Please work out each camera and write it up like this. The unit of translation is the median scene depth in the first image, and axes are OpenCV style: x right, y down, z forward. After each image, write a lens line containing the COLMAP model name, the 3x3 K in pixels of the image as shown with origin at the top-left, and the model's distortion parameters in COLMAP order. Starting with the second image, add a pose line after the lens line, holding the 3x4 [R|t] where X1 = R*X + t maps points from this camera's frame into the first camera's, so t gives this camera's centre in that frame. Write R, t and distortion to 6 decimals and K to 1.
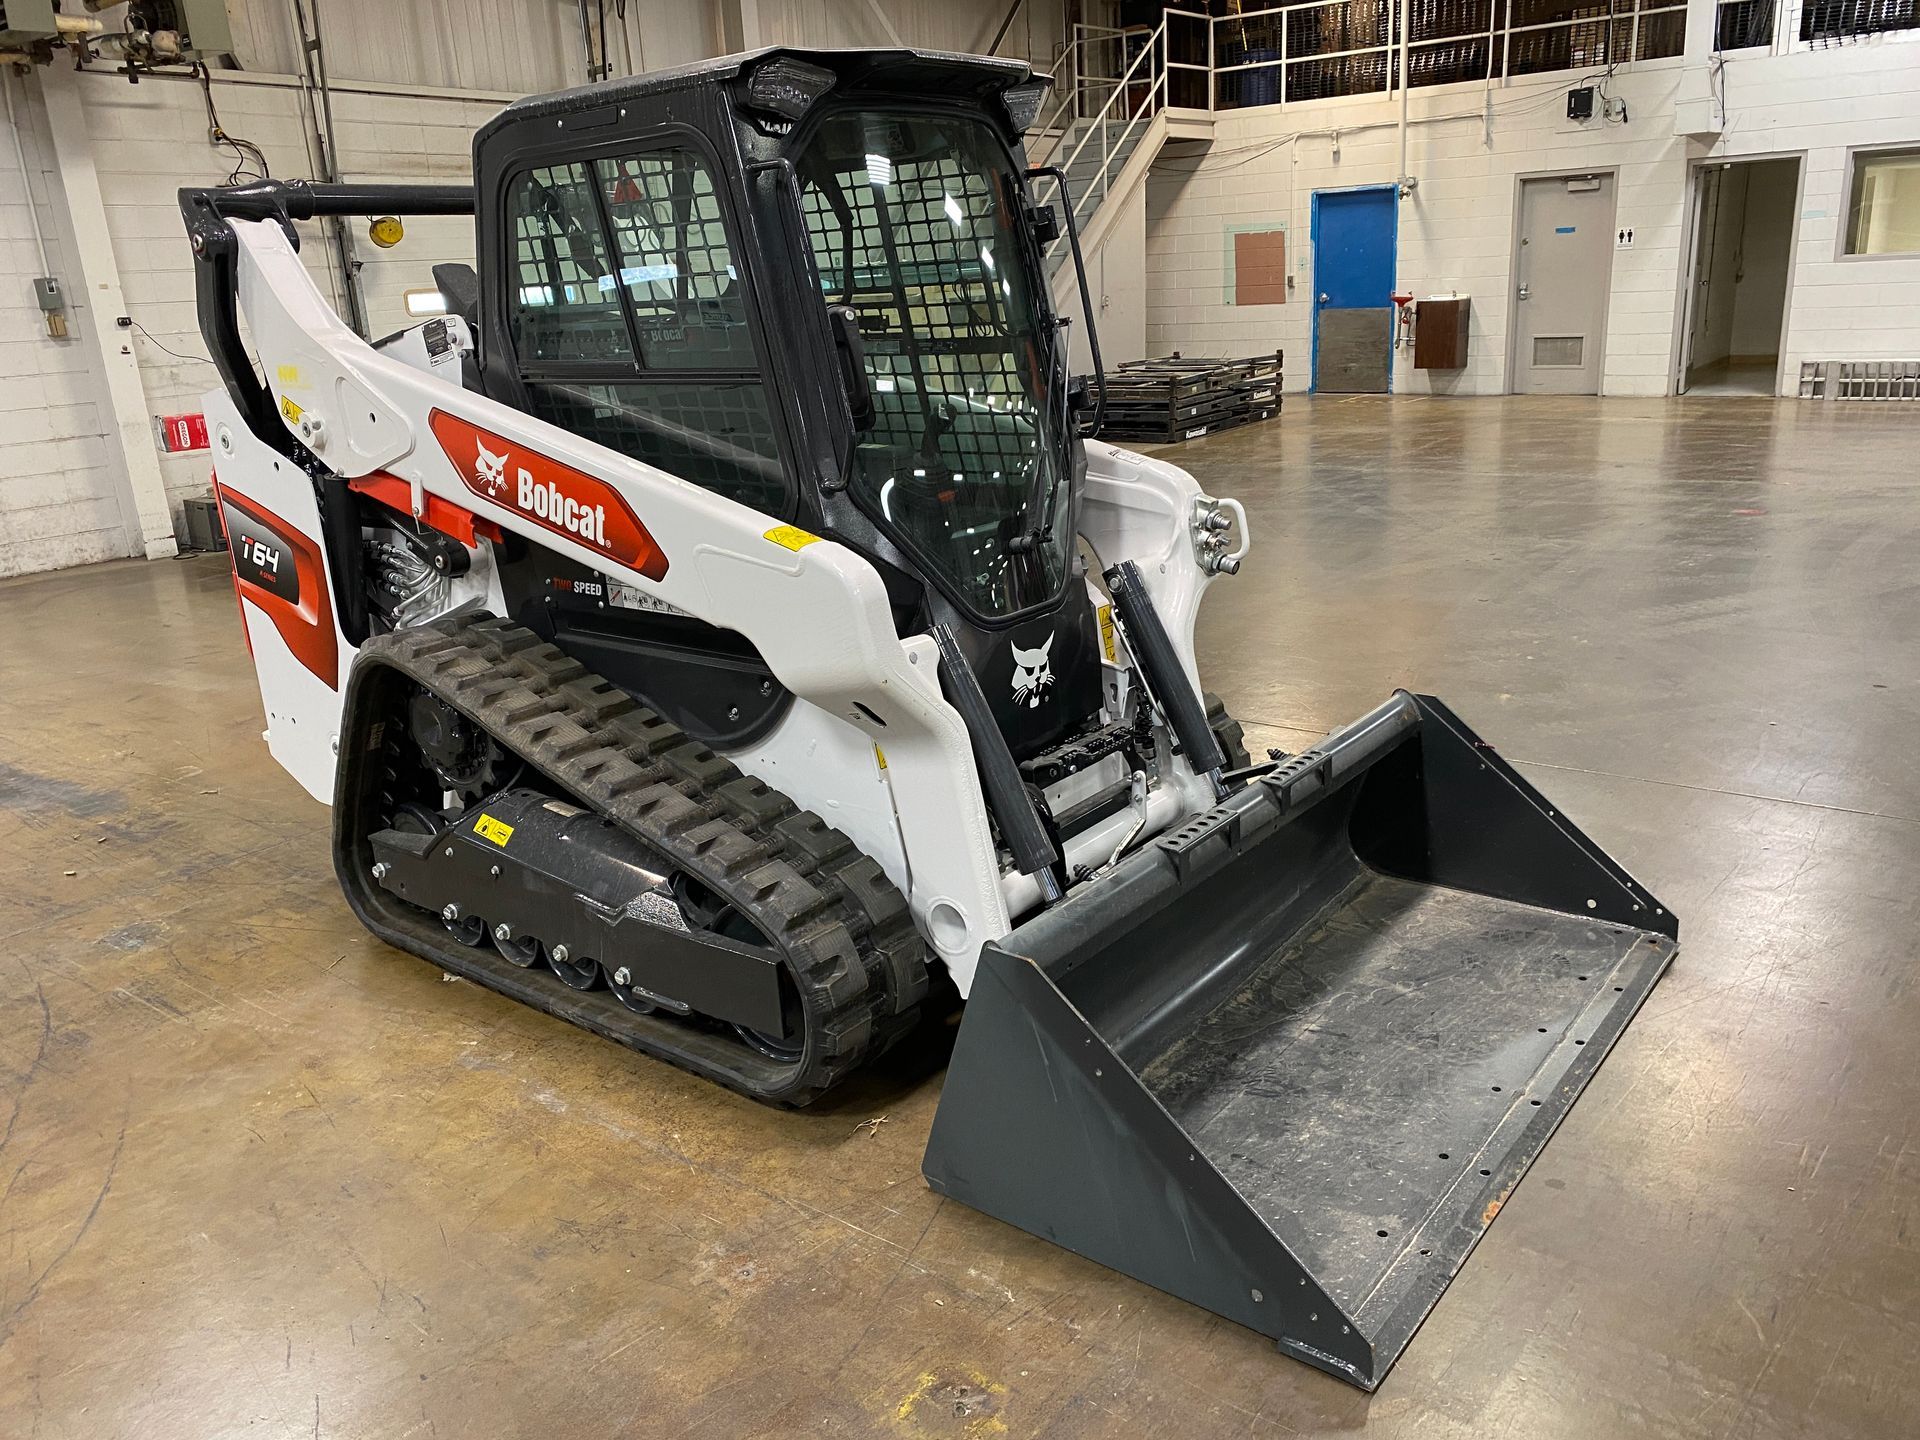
lens RADIAL K [[1474.4, 0, 960.0], [0, 1474.4, 720.0], [0, 0, 1]] dist [0.014725, -0.000365]
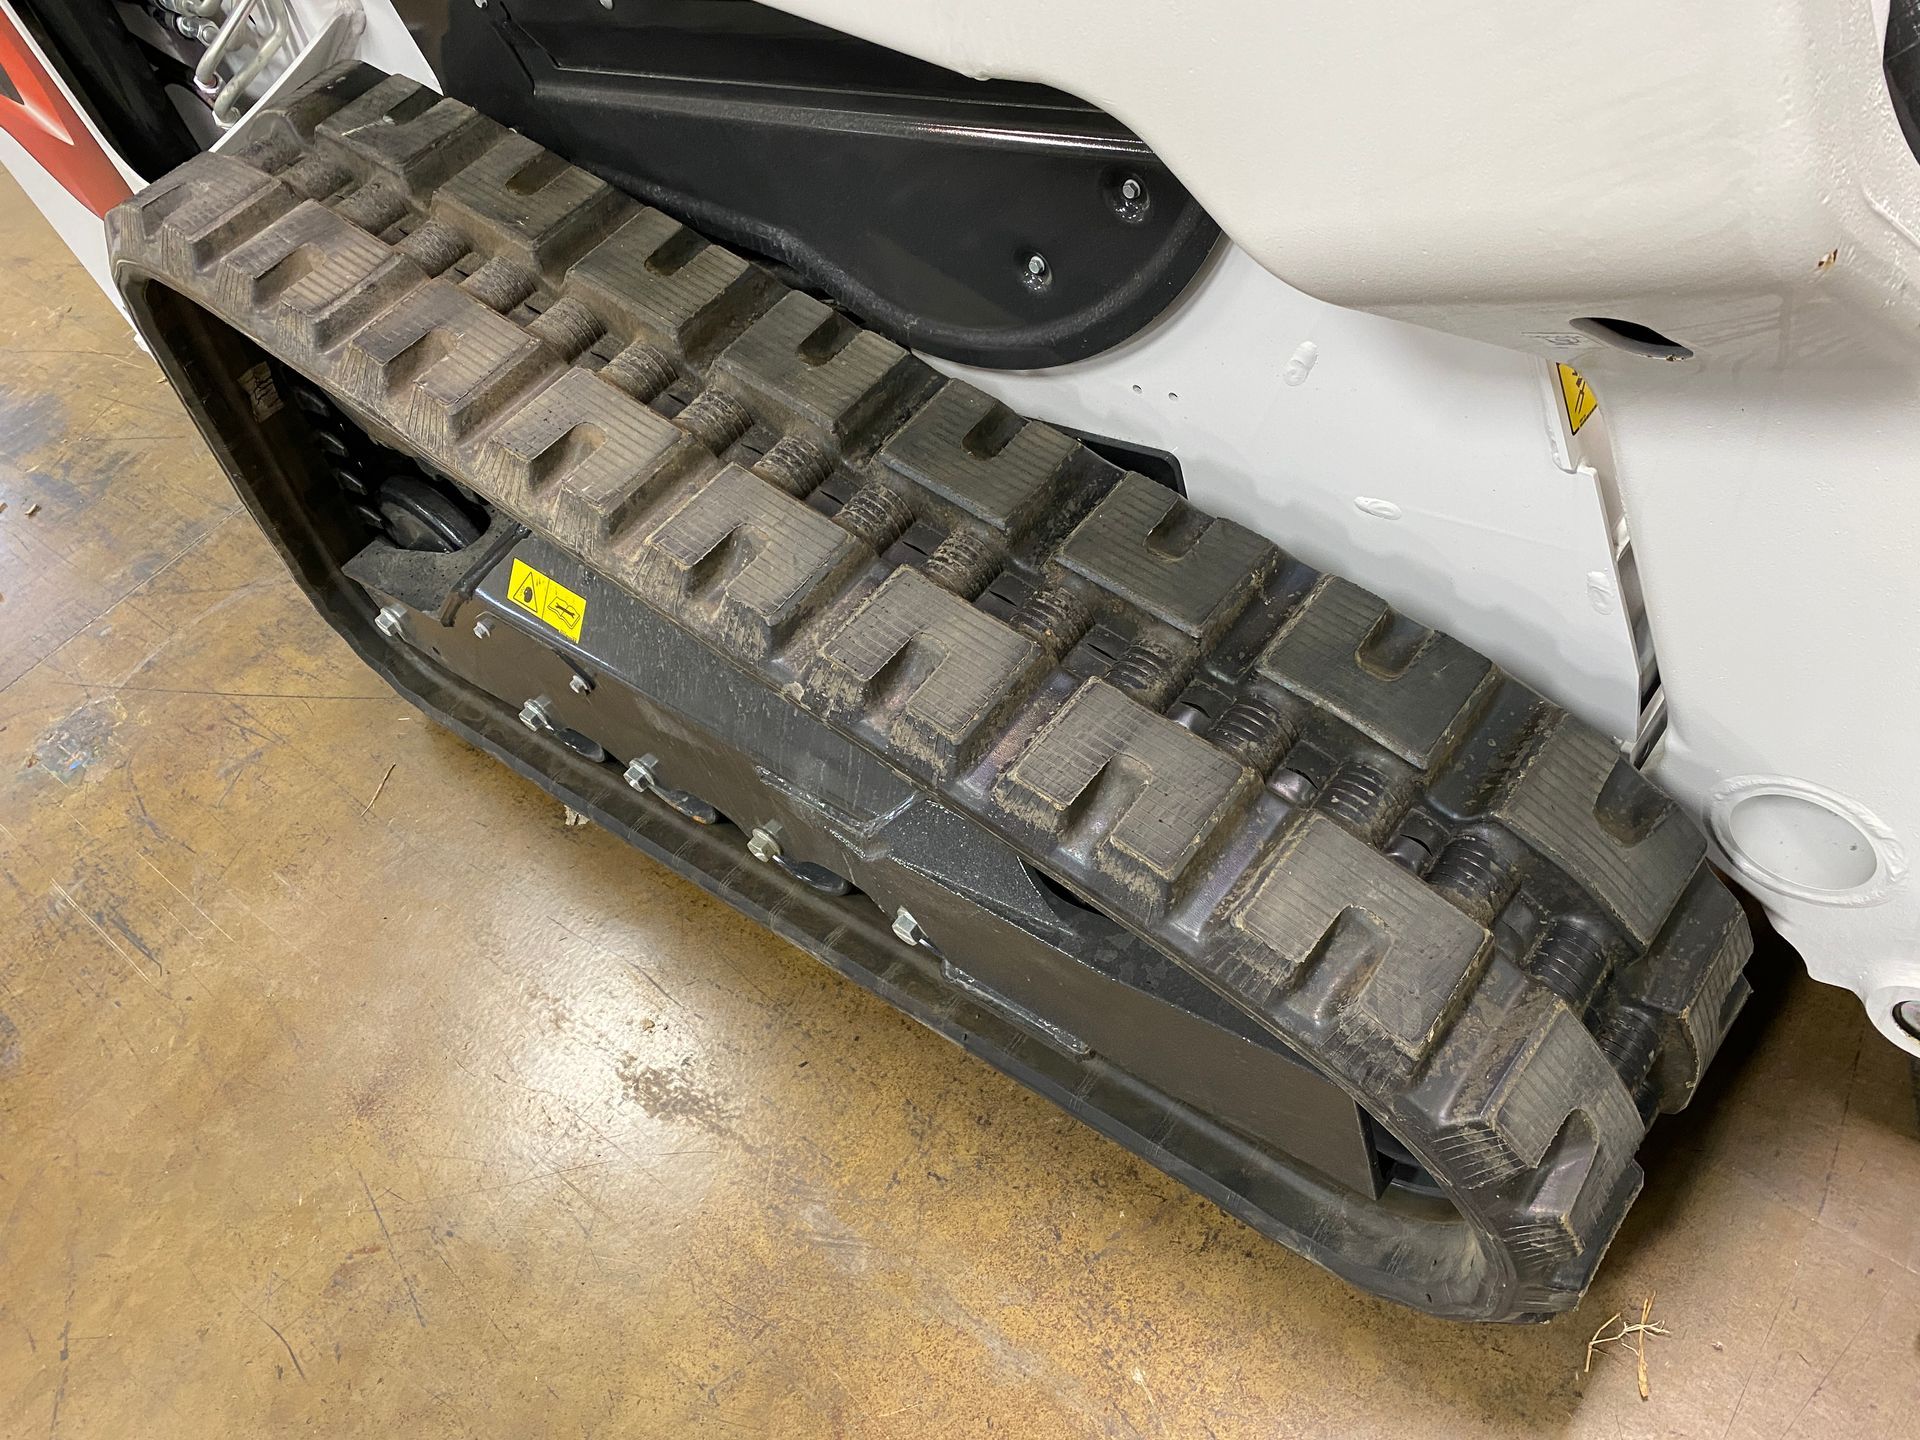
lens RADIAL K [[1476.6, 0, 961.2], [0, 1476.6, 703.3], [0, 0, 1]] dist [0.039757, -0.021306]
pose [[0.972368, -0.143824, -0.183891, -0.118775], [0.214211, 0.862833, 0.457857, -0.081920], [0.092816, -0.484597, 0.869799, 0.629832]]
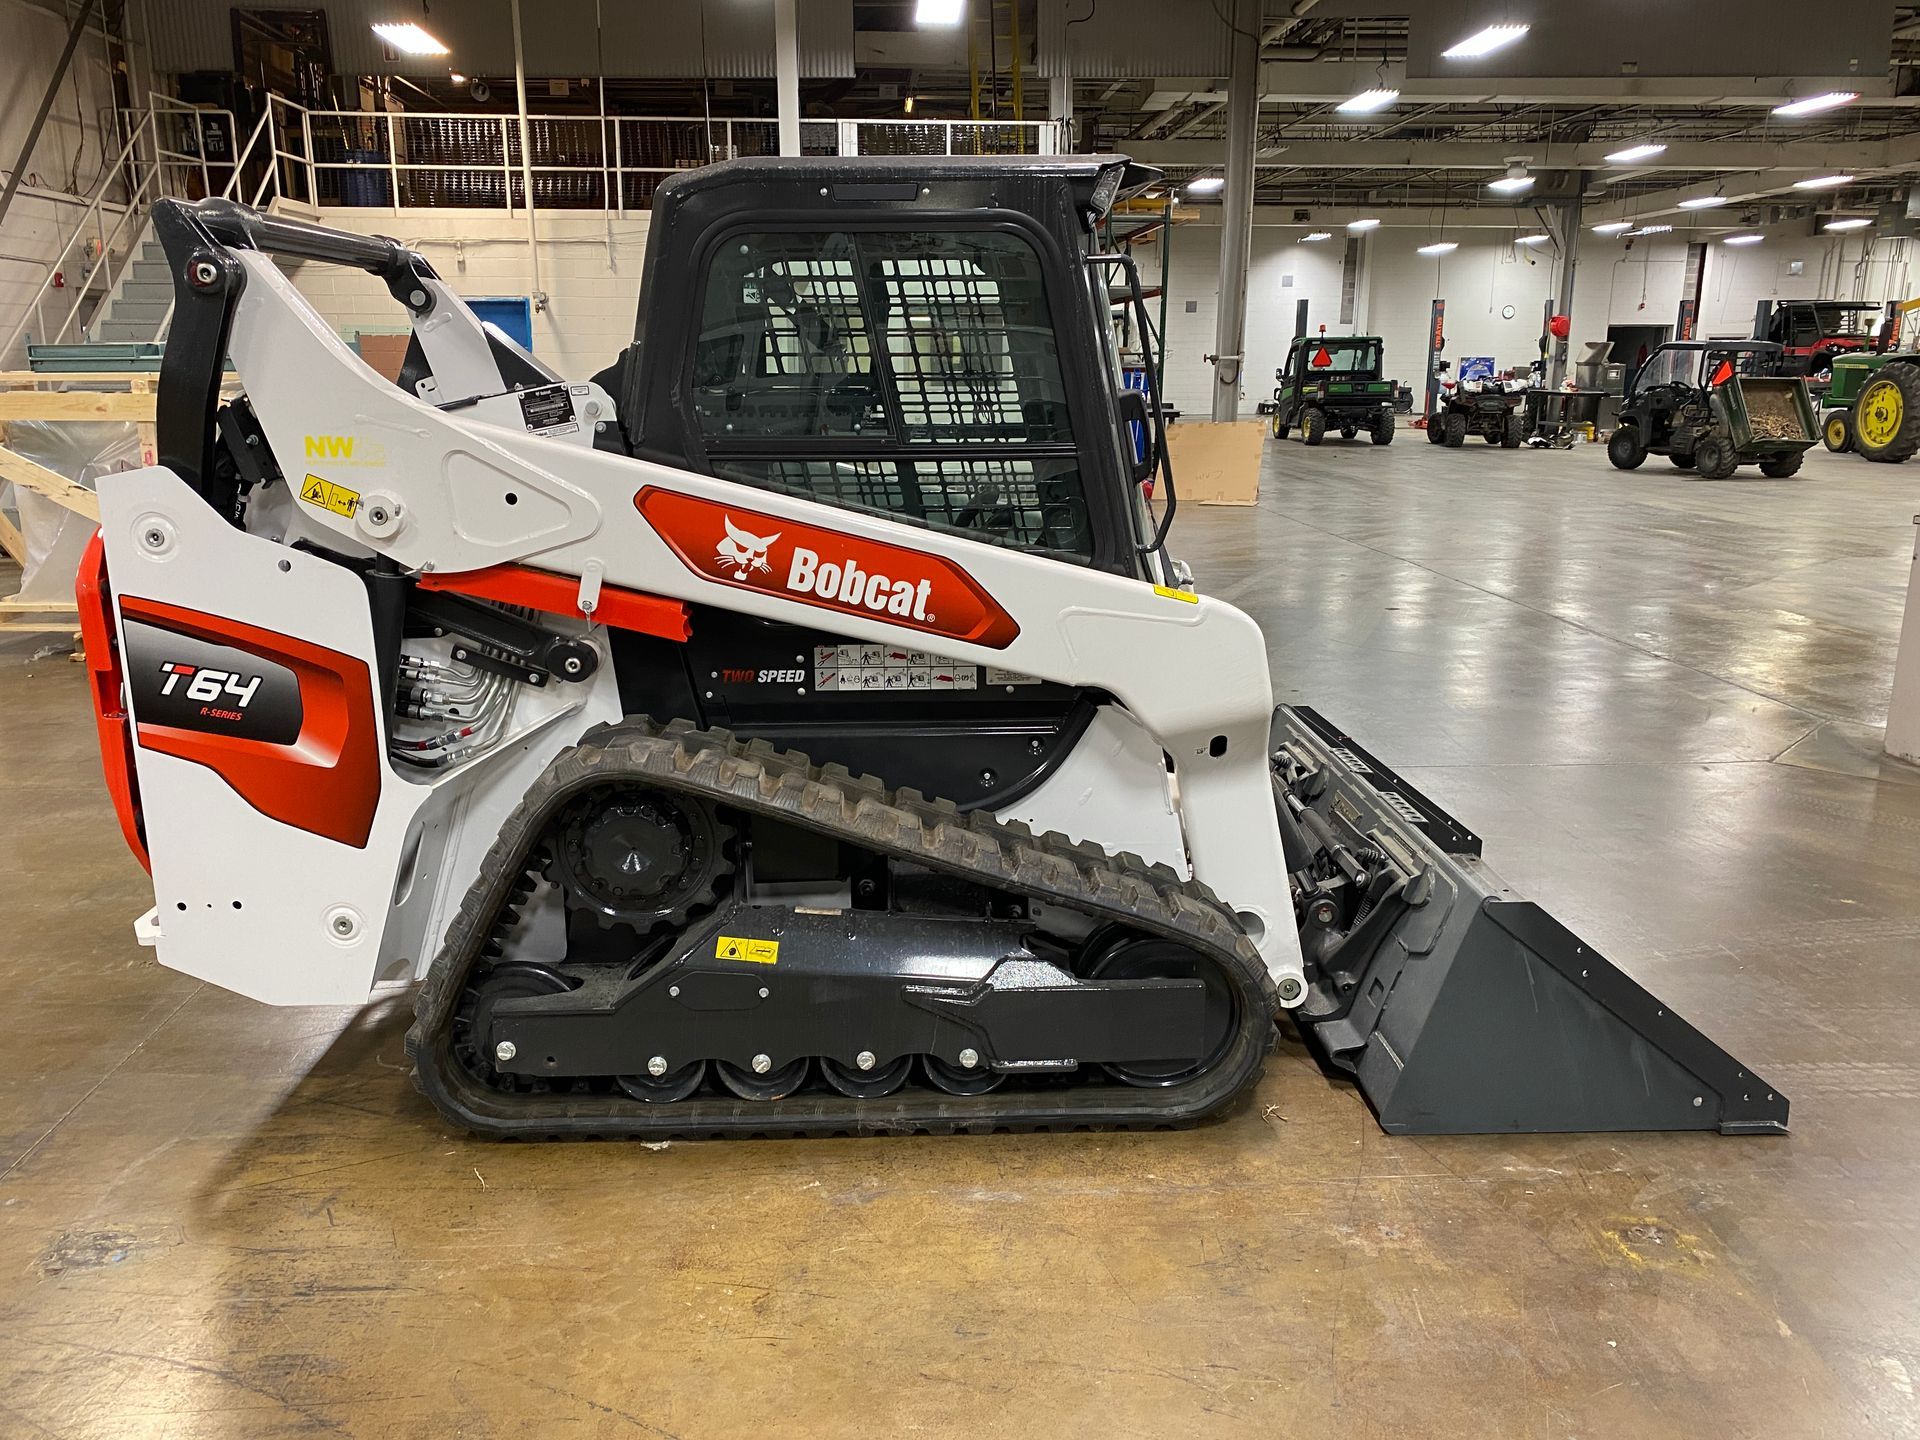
lens RADIAL K [[1476.6, 0, 961.2], [0, 1476.6, 703.3], [0, 0, 1]] dist [0.039757, -0.021306]
pose [[0.759537, -0.096826, 0.643217, -0.814657], [0.150563, 0.988174, -0.029037, -0.029368], [-0.632799, 0.118899, 0.765133, 0.223316]]
